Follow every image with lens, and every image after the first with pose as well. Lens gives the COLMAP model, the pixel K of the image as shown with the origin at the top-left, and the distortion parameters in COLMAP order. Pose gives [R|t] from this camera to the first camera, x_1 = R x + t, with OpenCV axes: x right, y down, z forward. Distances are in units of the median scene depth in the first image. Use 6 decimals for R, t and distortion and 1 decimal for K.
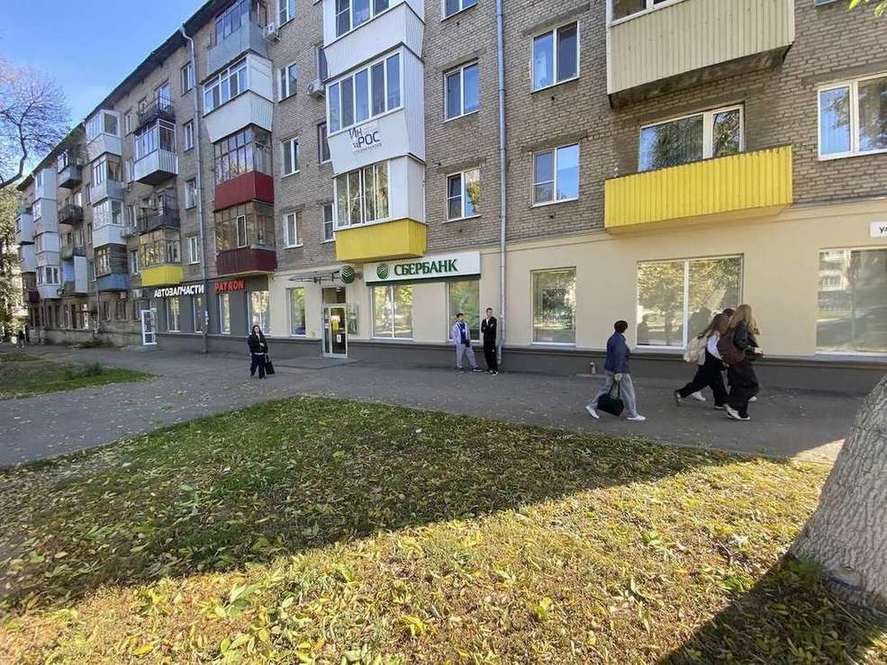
lens RADIAL K [[355.9, 0, 446.8], [0, 355.9, 325.1], [0, 0, 1]] dist [-0.006867, -0.005609]
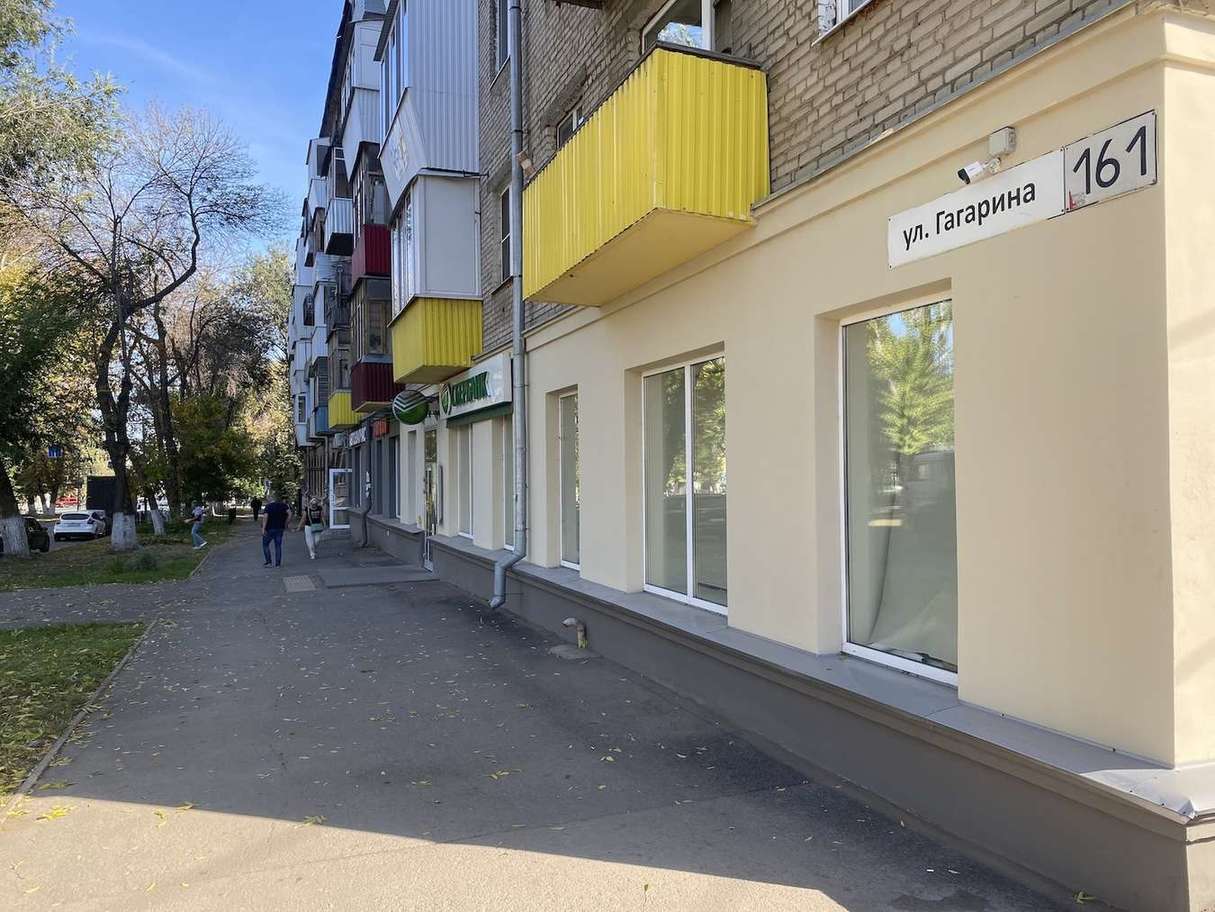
lens RADIAL K [[927.9, 0, 620.2], [0, 927.9, 451.1], [0, 0, 1]] dist [0.003000, 0.013308]
pose [[0.790329, 0.003156, -0.612675, 0.861606], [-0.042221, 0.997890, -0.049323, -0.028571], [0.611227, 0.064849, 0.788794, 0.144326]]
